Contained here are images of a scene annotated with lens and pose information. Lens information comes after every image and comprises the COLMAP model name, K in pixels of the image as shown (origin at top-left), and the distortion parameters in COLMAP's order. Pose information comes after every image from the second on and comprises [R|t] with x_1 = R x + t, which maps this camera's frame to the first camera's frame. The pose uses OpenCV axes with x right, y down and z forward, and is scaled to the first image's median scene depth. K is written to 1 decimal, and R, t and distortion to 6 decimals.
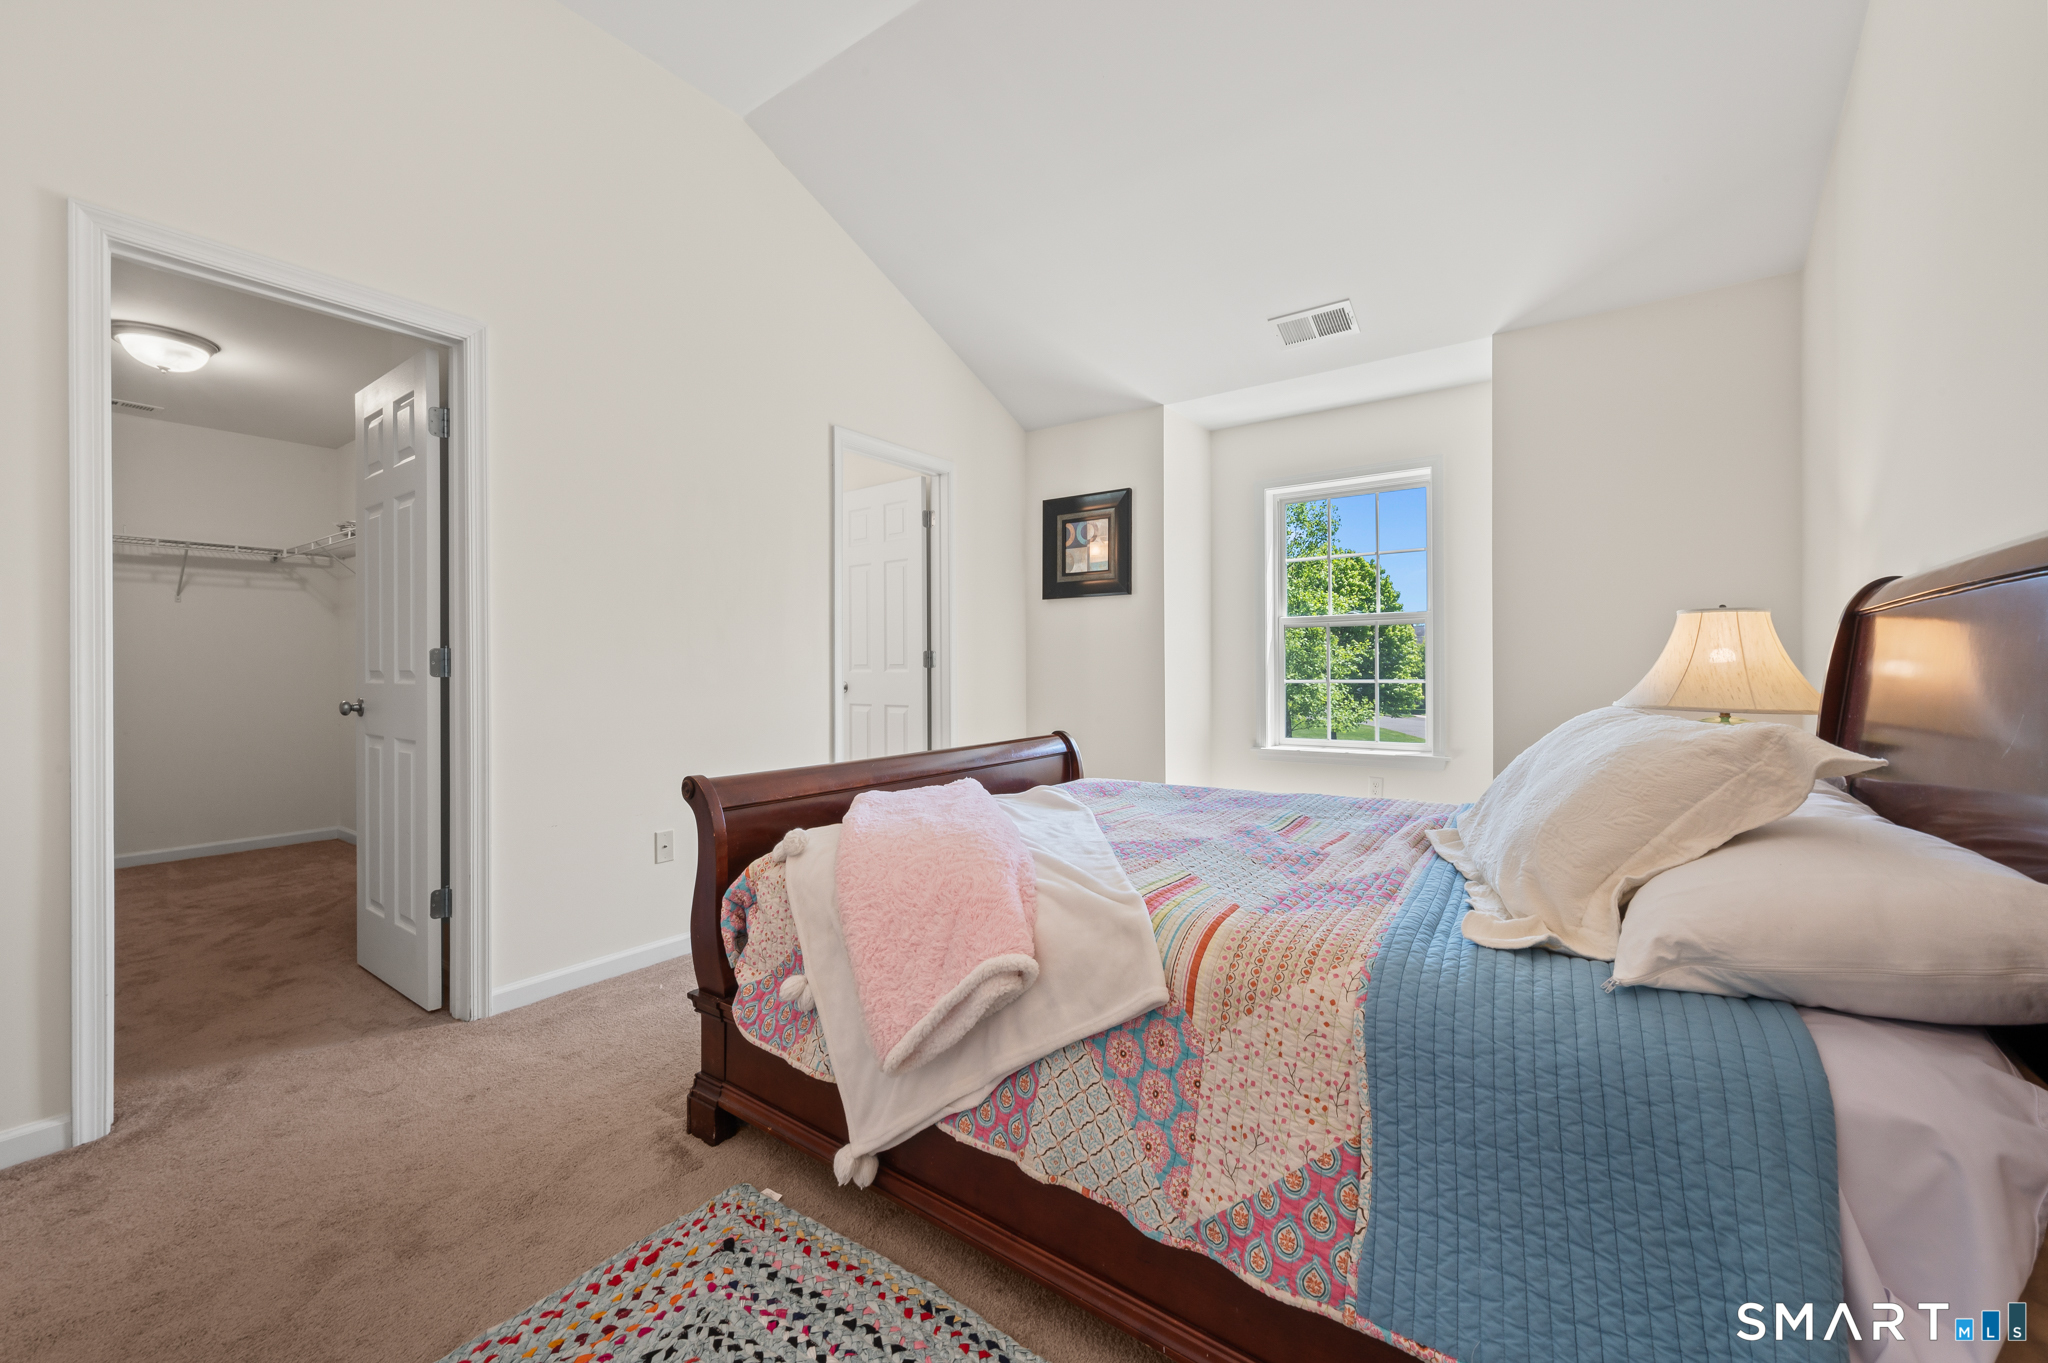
lens RADIAL K [[818.3, 0, 1020.8], [0, 818.3, 669.7], [0, 0, 1]] dist [-0.002293, 0.001775]
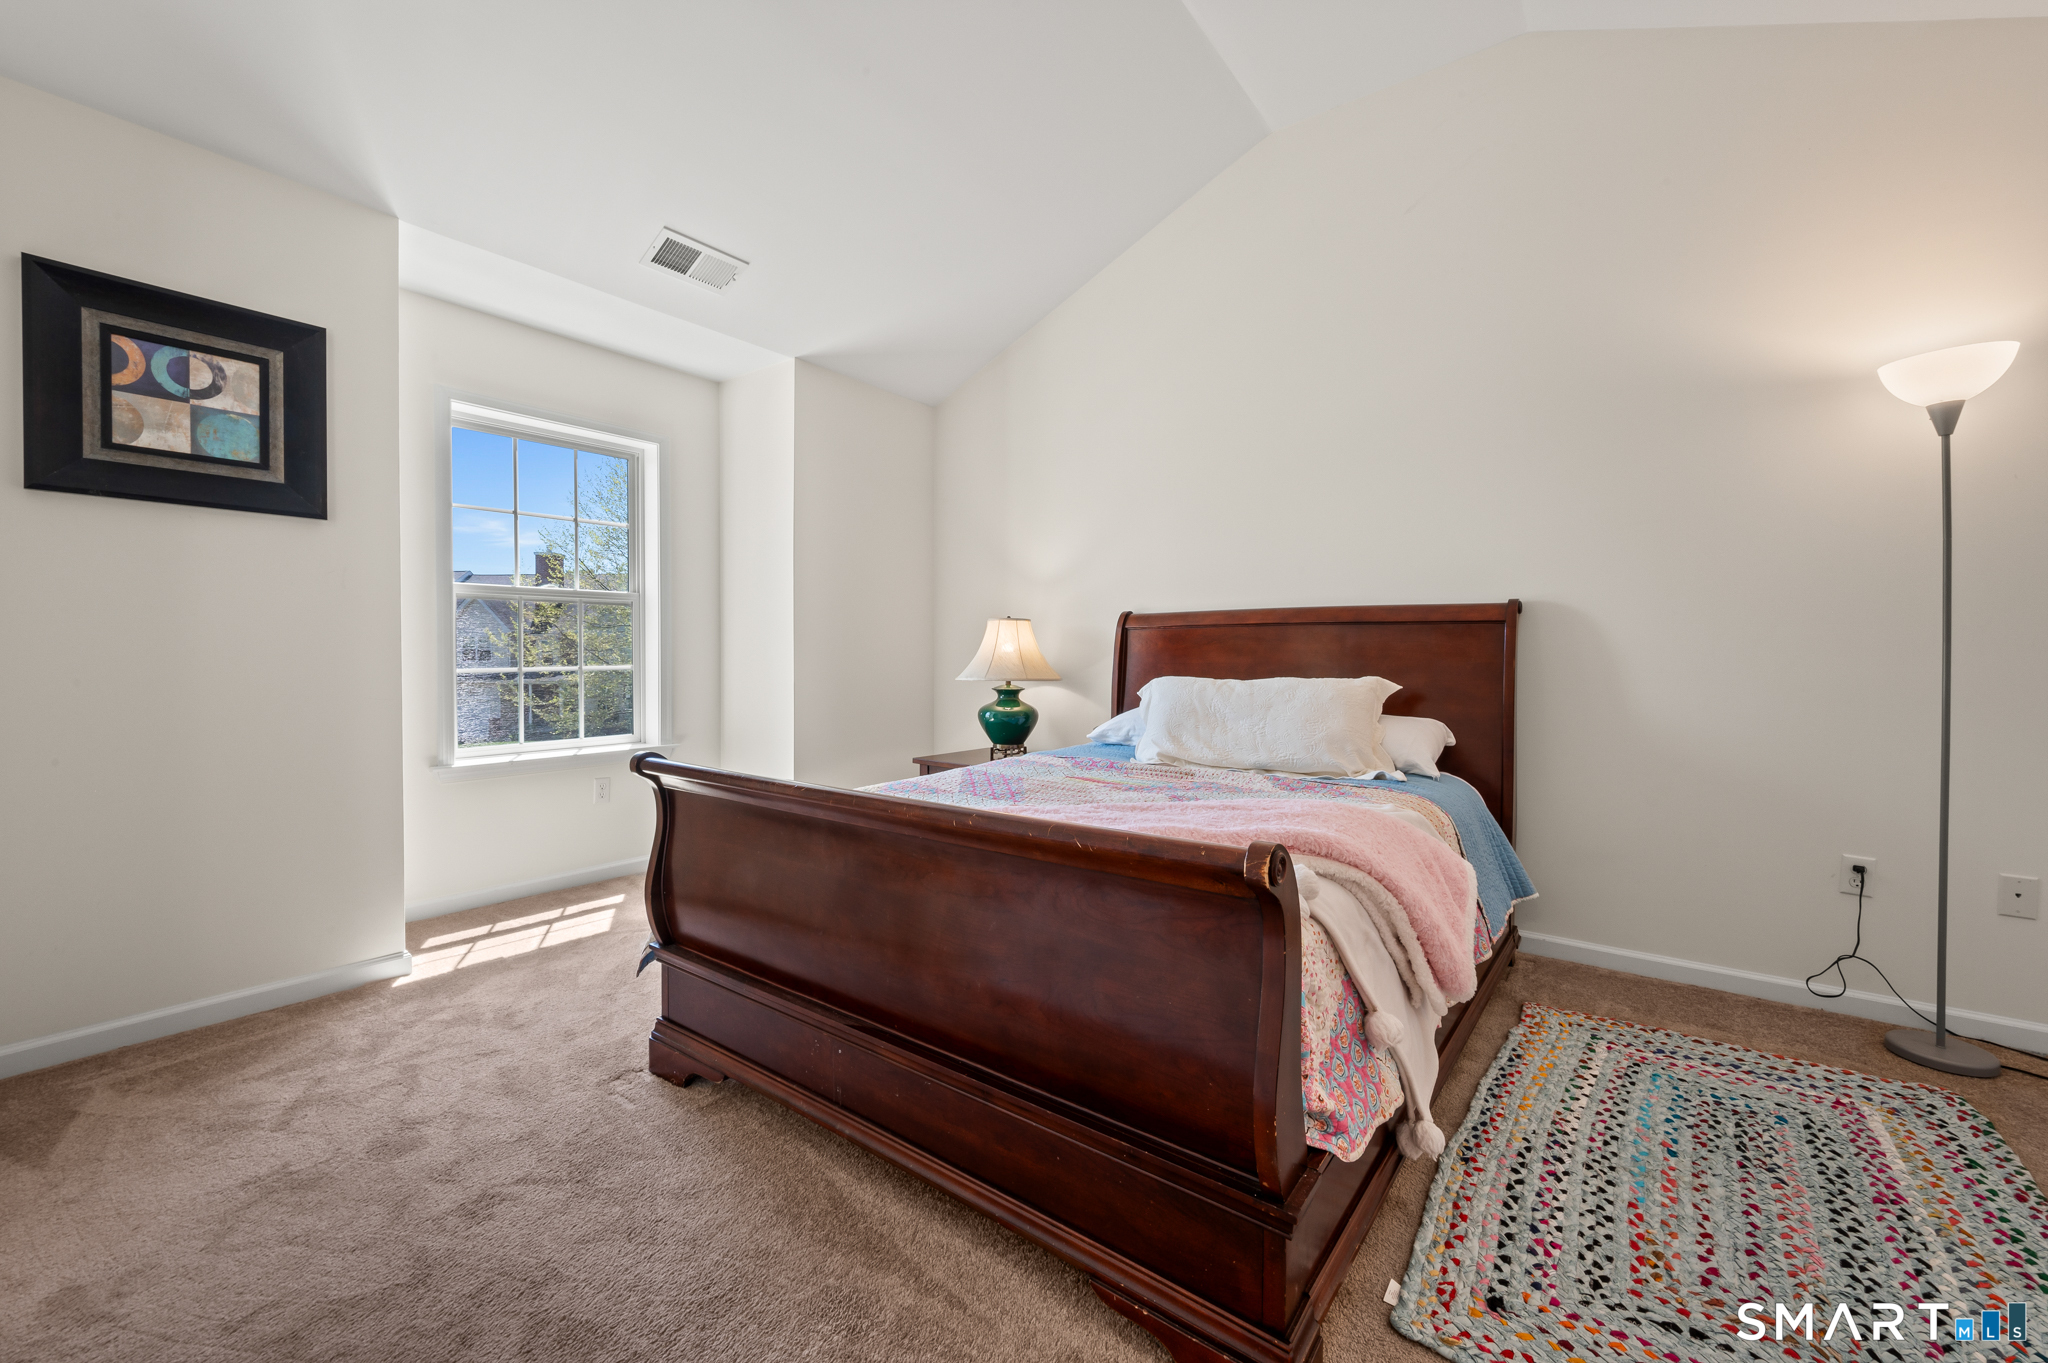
lens RADIAL K [[818.3, 0, 1022.5], [0, 818.3, 665.4], [0, 0, 1]] dist [-0.002293, 0.001775]
pose [[0.011125, -0.013730, 0.999844, -0.818800], [-0.005645, 0.999889, 0.013793, -0.004687], [-0.999922, -0.005798, 0.011047, 0.990798]]
